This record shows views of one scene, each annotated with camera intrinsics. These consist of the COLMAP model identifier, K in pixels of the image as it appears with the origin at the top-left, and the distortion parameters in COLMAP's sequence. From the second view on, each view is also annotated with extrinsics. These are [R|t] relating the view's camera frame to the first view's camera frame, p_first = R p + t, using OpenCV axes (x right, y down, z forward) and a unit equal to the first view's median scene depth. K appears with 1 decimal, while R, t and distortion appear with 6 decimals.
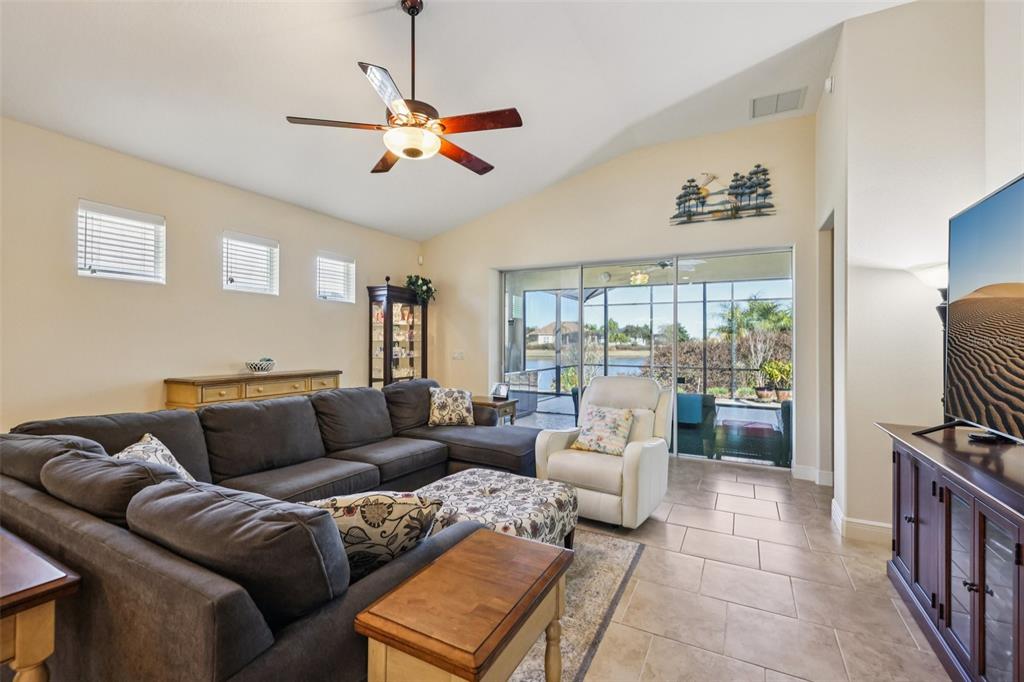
lens RADIAL K [[445.6, 0, 506.4], [0, 445.6, 340.5], [0, 0, 1]] dist [0.002749, -0.000649]
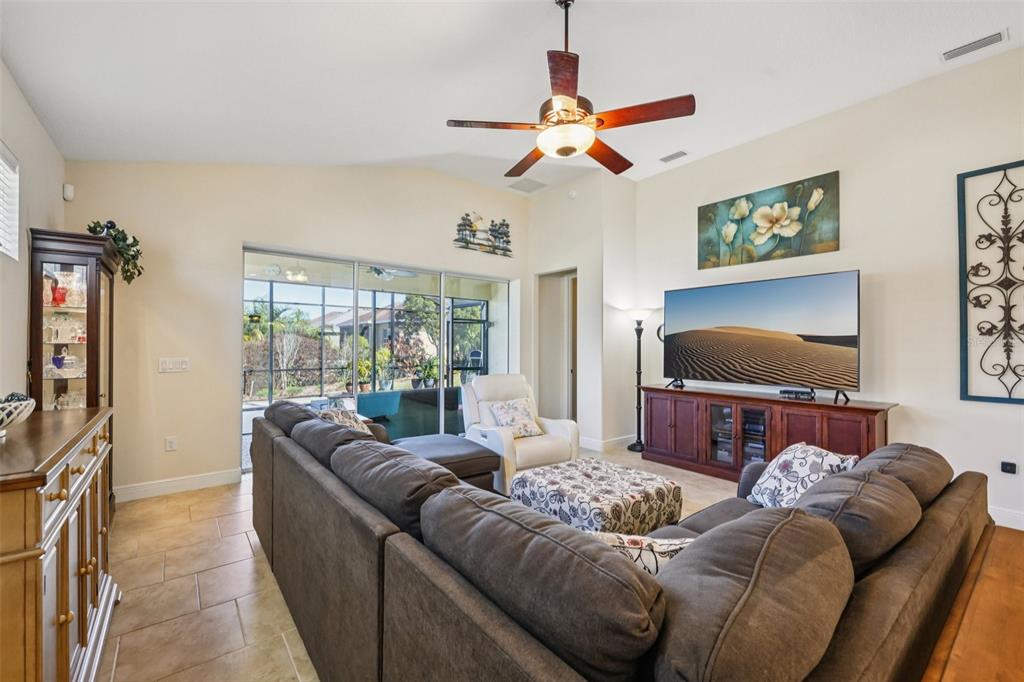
lens RADIAL K [[422.6, 0, 511.1], [0, 422.6, 342.0], [0, 0, 1]] dist [0.006415, -0.001596]
pose [[0.396322, 0.004150, 0.918102, -0.639924], [-0.006443, 0.999978, -0.001738, -0.002601], [-0.918089, -0.005227, 0.396340, 0.433708]]
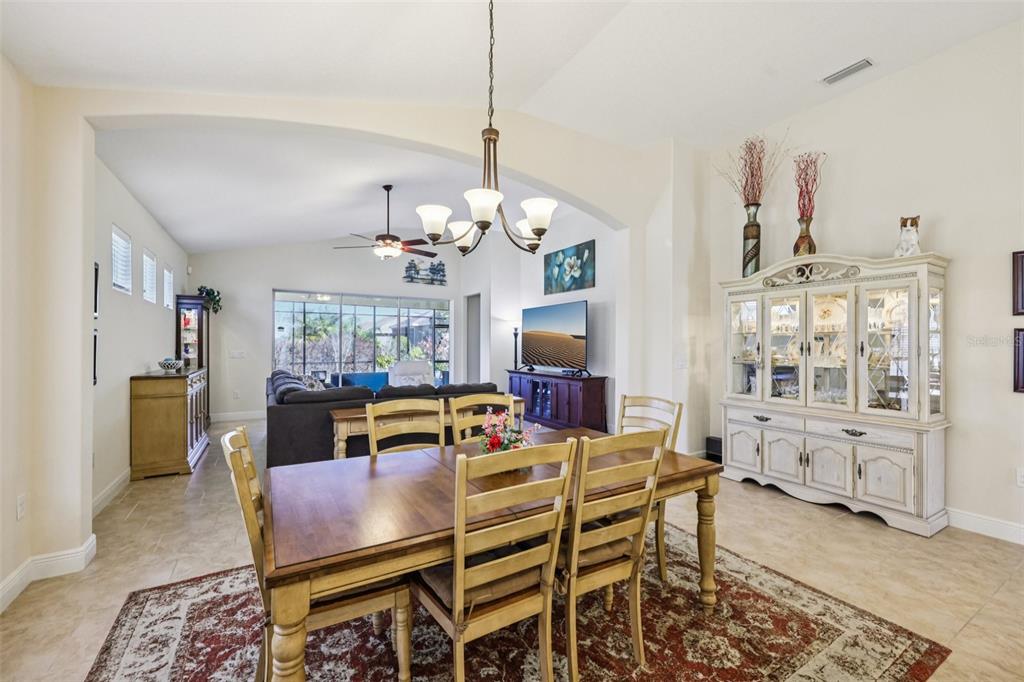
lens RADIAL K [[413.9, 0, 512.1], [0, 413.9, 343.6], [0, 0, 1]] dist [-0.001854, -0.000616]
pose [[0.515571, -0.000146, 0.856847, -0.937896], [-0.004056, 0.999988, 0.002611, -0.003411], [-0.856837, -0.004822, 0.515565, -0.312822]]
